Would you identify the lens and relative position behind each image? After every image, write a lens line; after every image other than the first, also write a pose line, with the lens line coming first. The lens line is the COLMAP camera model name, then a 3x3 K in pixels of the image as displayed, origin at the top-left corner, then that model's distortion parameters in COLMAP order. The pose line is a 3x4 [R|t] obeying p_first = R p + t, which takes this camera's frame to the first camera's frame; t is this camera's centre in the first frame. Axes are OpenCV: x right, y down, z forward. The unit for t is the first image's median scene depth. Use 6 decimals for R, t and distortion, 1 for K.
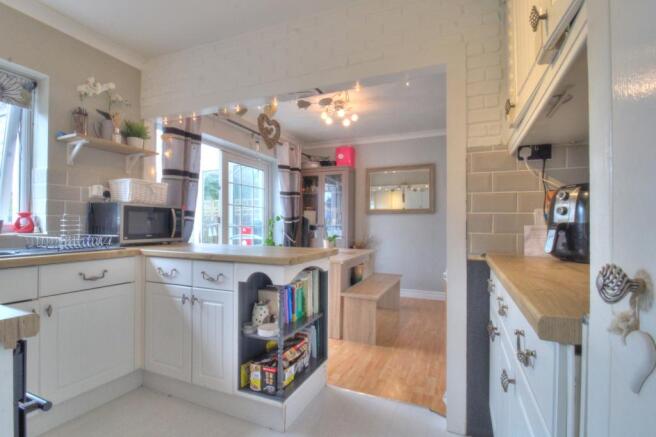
lens RADIAL K [[310.7, 0, 325.5], [0, 310.7, 224.2], [0, 0, 1]] dist [-0.014028, -0.000428]
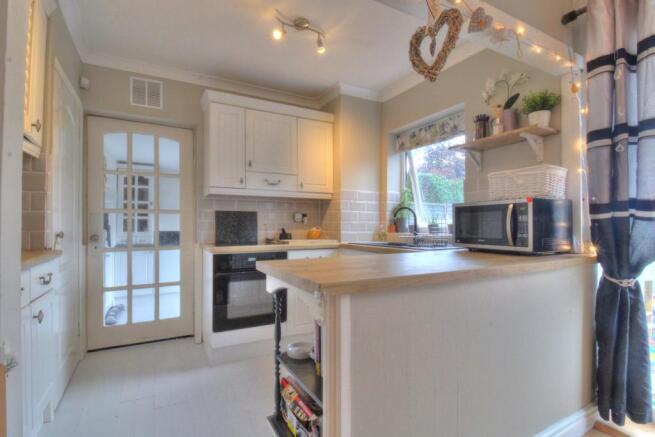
lens RADIAL K [[310.0, 0, 323.6], [0, 310.0, 222.4], [0, 0, 1]] dist [0.001869, -0.017969]
pose [[-0.617765, -0.008221, -0.786320, 0.284410], [0.004024, 0.999899, -0.013616, -0.001705], [0.786353, -0.011576, -0.617669, 0.980529]]
